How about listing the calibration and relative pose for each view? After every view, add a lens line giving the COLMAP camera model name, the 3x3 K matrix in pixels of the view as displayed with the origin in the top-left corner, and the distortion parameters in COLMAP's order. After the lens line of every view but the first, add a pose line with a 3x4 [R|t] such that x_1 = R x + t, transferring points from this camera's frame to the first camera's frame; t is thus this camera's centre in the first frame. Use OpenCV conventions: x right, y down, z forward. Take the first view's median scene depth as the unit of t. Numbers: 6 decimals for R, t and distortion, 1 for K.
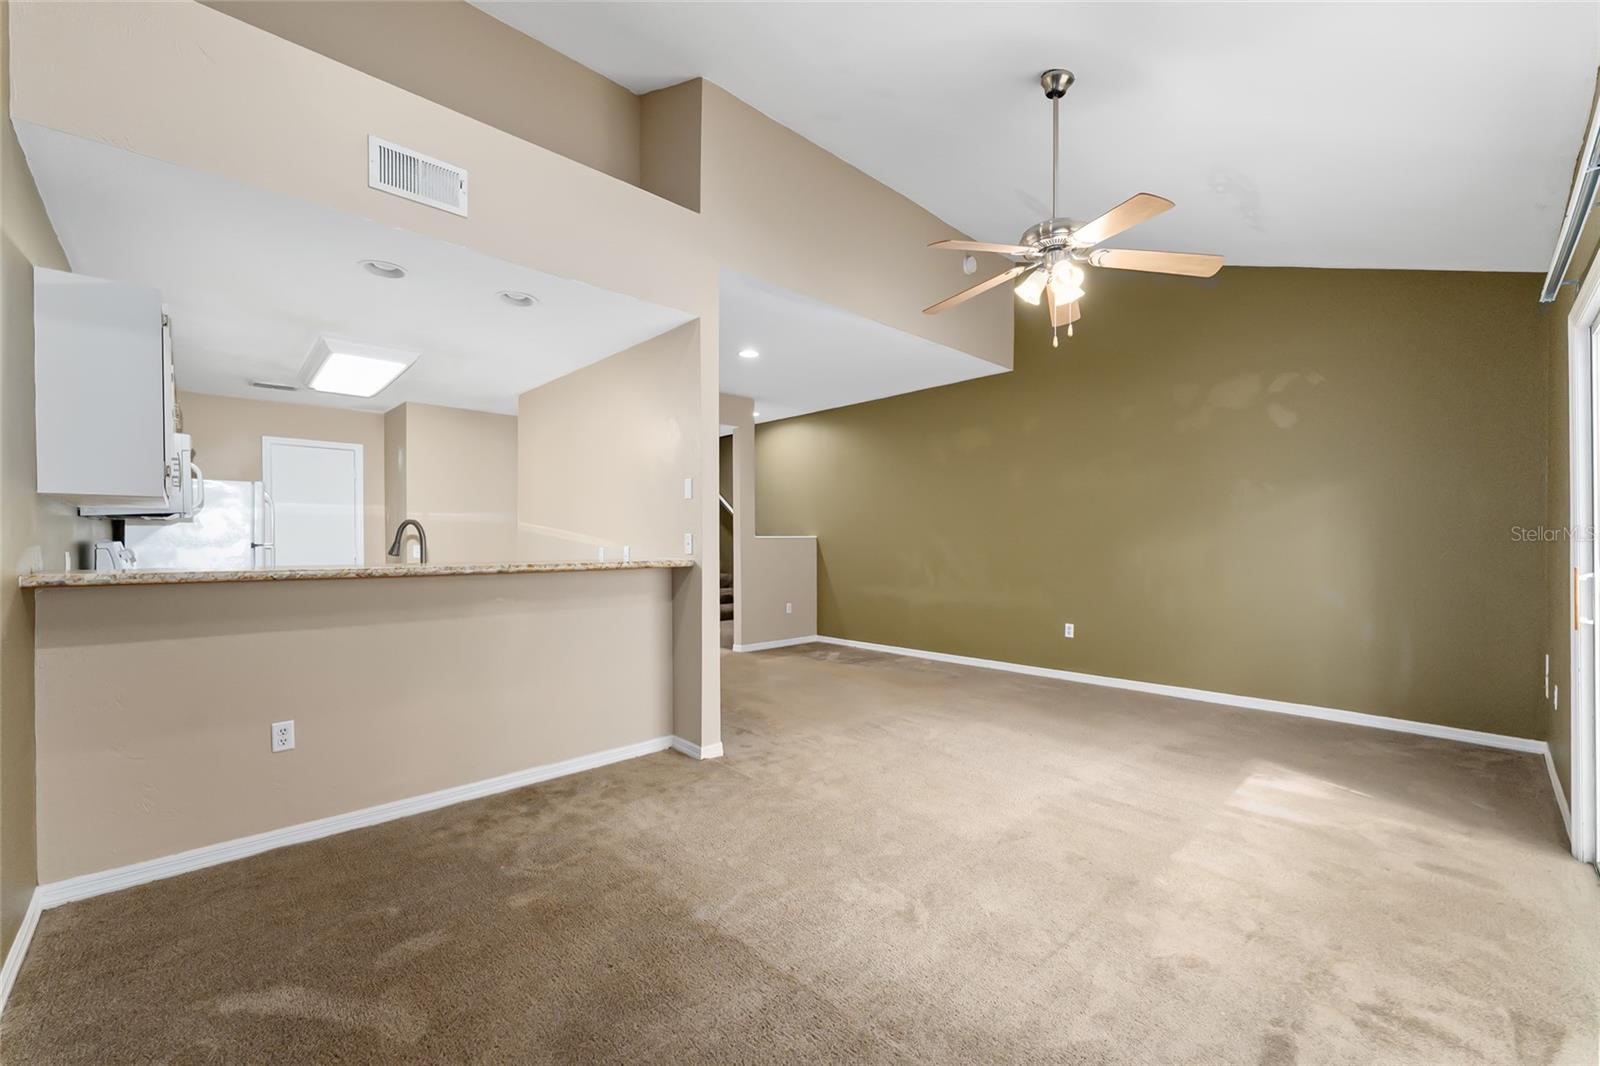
lens RADIAL K [[652.5, 0, 797.5], [0, 652.5, 537.4], [0, 0, 1]] dist [0.029454, -0.000106]
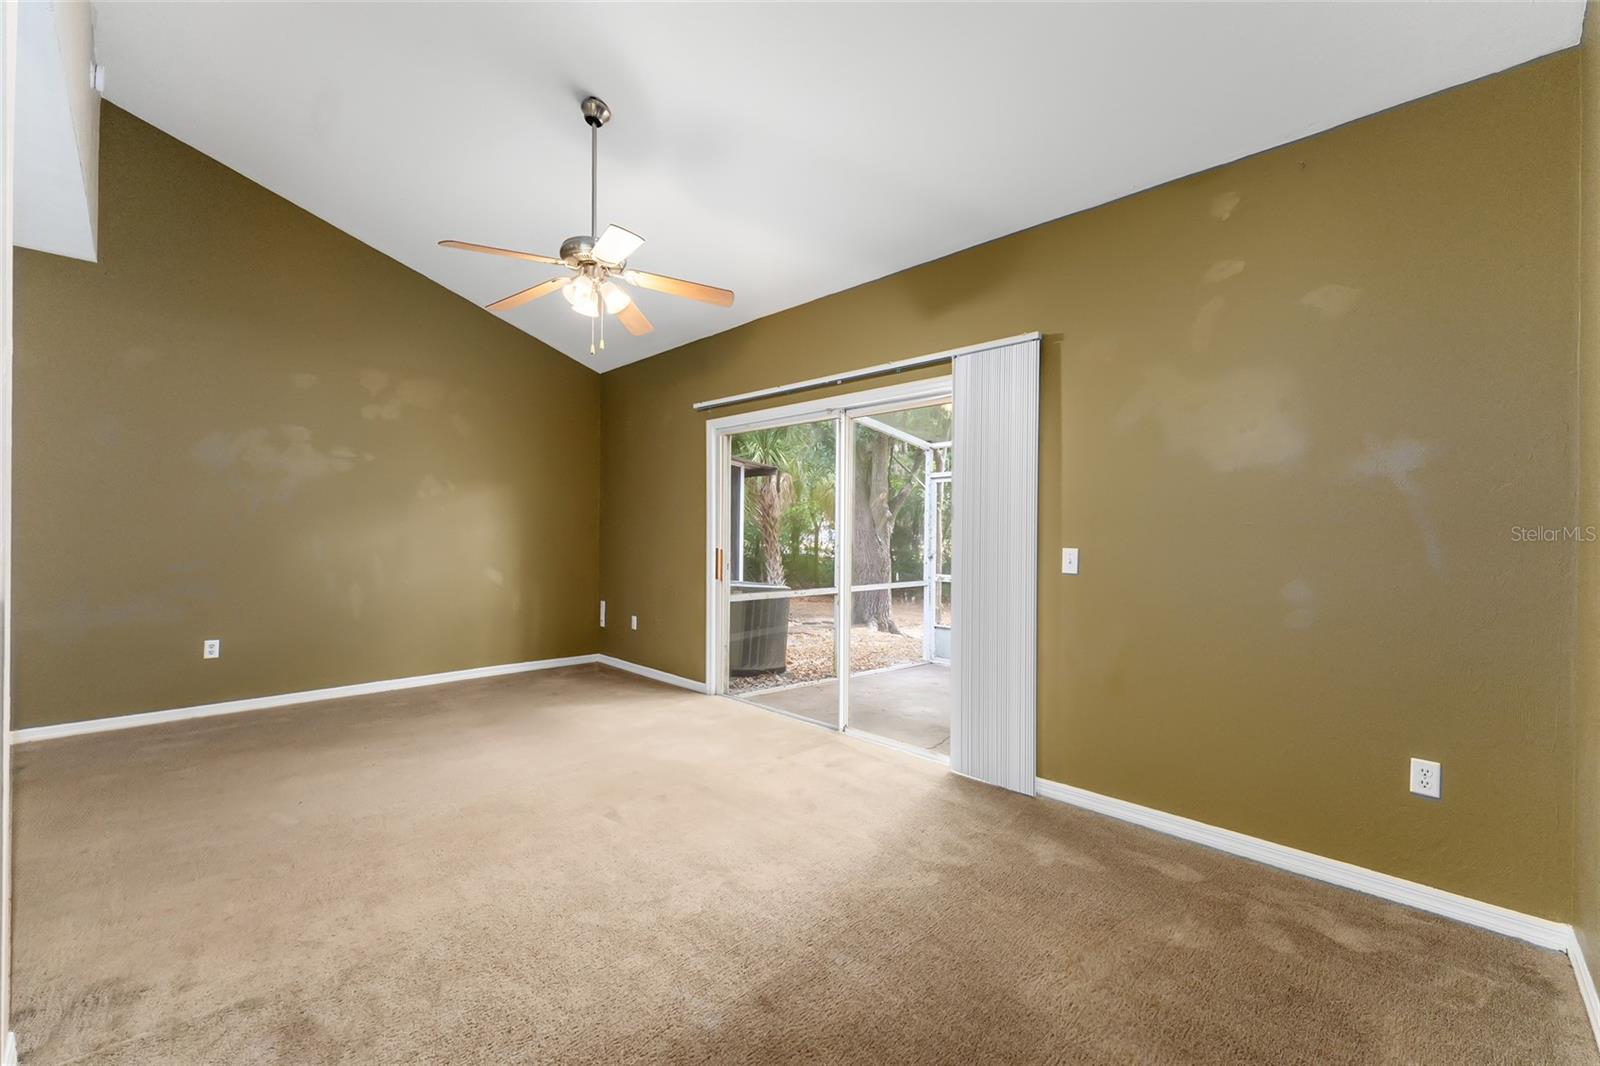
lens RADIAL K [[652.5, 0, 797.5], [0, 652.5, 537.4], [0, 0, 1]] dist [0.029454, -0.000106]
pose [[-0.024373, 0.003050, 0.999698, -0.690683], [-0.024378, 0.999696, -0.003645, 0.003865], [-0.999406, -0.024460, -0.024291, 0.691035]]
